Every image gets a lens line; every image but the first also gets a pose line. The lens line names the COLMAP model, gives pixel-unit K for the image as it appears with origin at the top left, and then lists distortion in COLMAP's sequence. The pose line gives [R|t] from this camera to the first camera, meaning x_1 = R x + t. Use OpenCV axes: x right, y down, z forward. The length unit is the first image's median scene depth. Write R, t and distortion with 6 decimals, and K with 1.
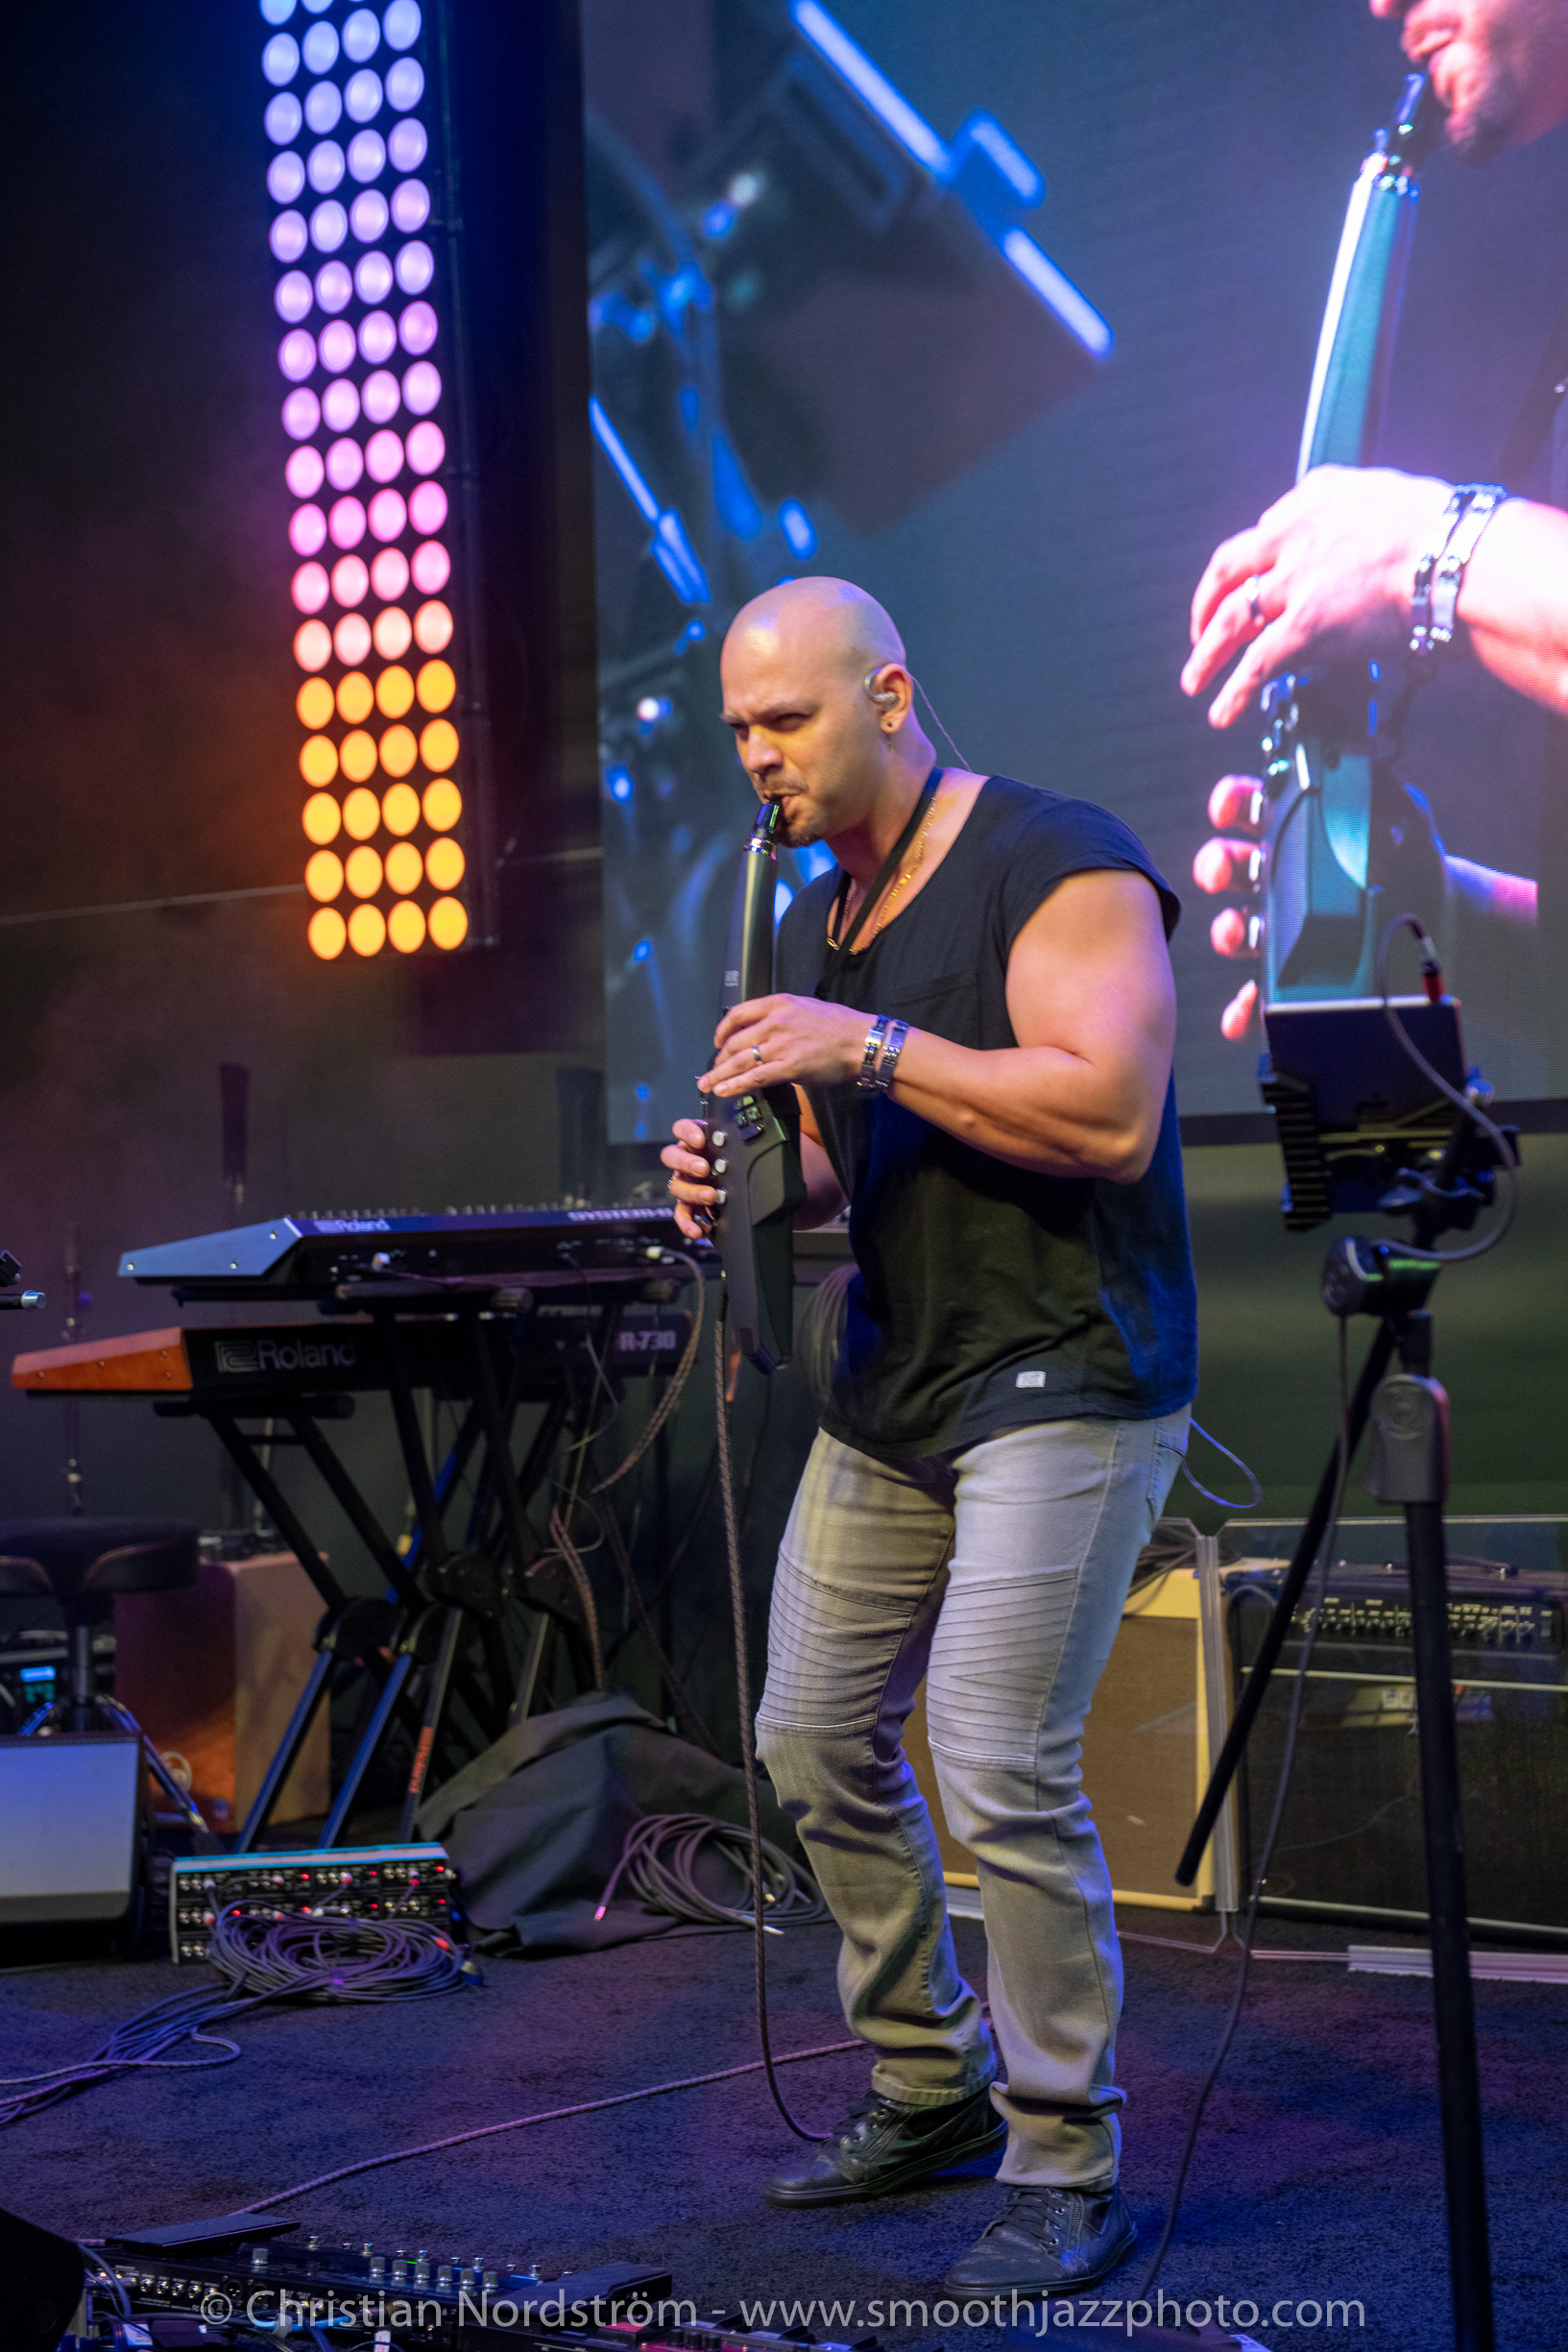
lens RADIAL K [[4061.4, 0, 789.1], [0, 4061.4, 1276.2], [0, 0, 1]] dist [0.188471, -0.030202]
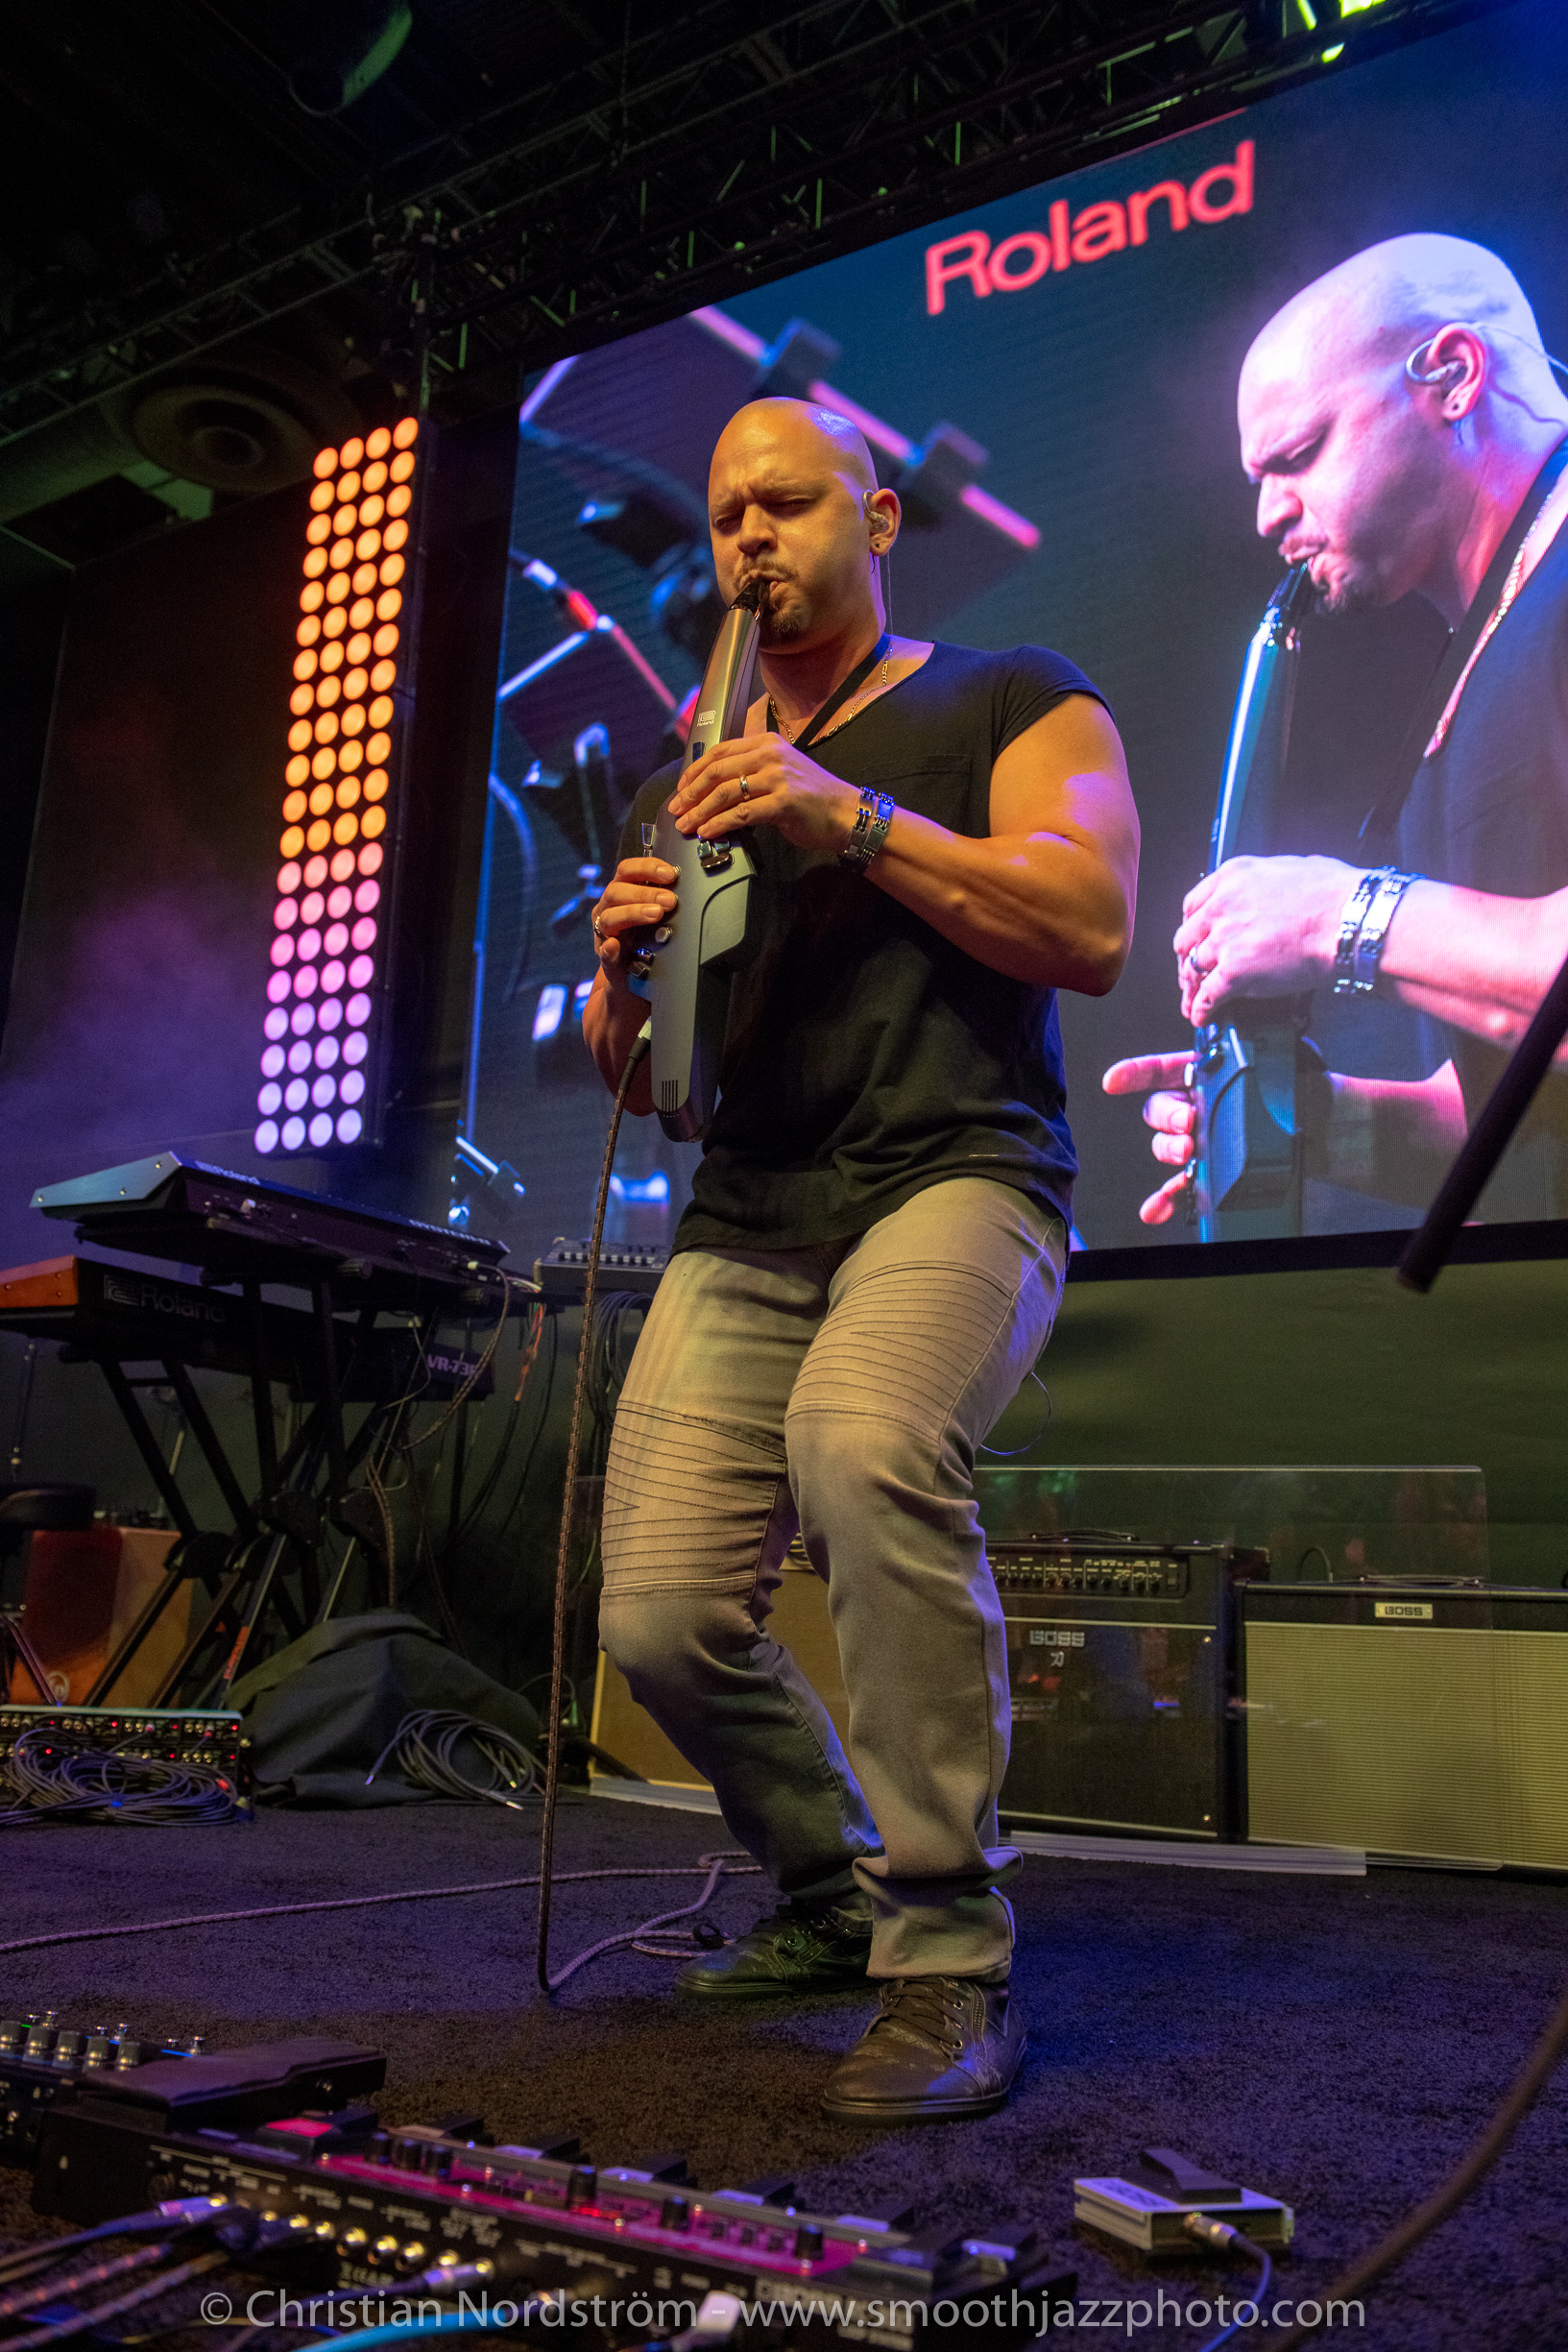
lens RADIAL K [[1905.7, 0, 776.2], [0, 1905.7, 1221.9], [0, 0, 1]] dist [-0.003877, 0.000999]
pose [[0.988440, 0.099161, 0.114685, -0.009195], [-0.072465, 0.973449, -0.217131, 0.109921], [-0.133171, 0.206310, 0.969382, 0.417780]]
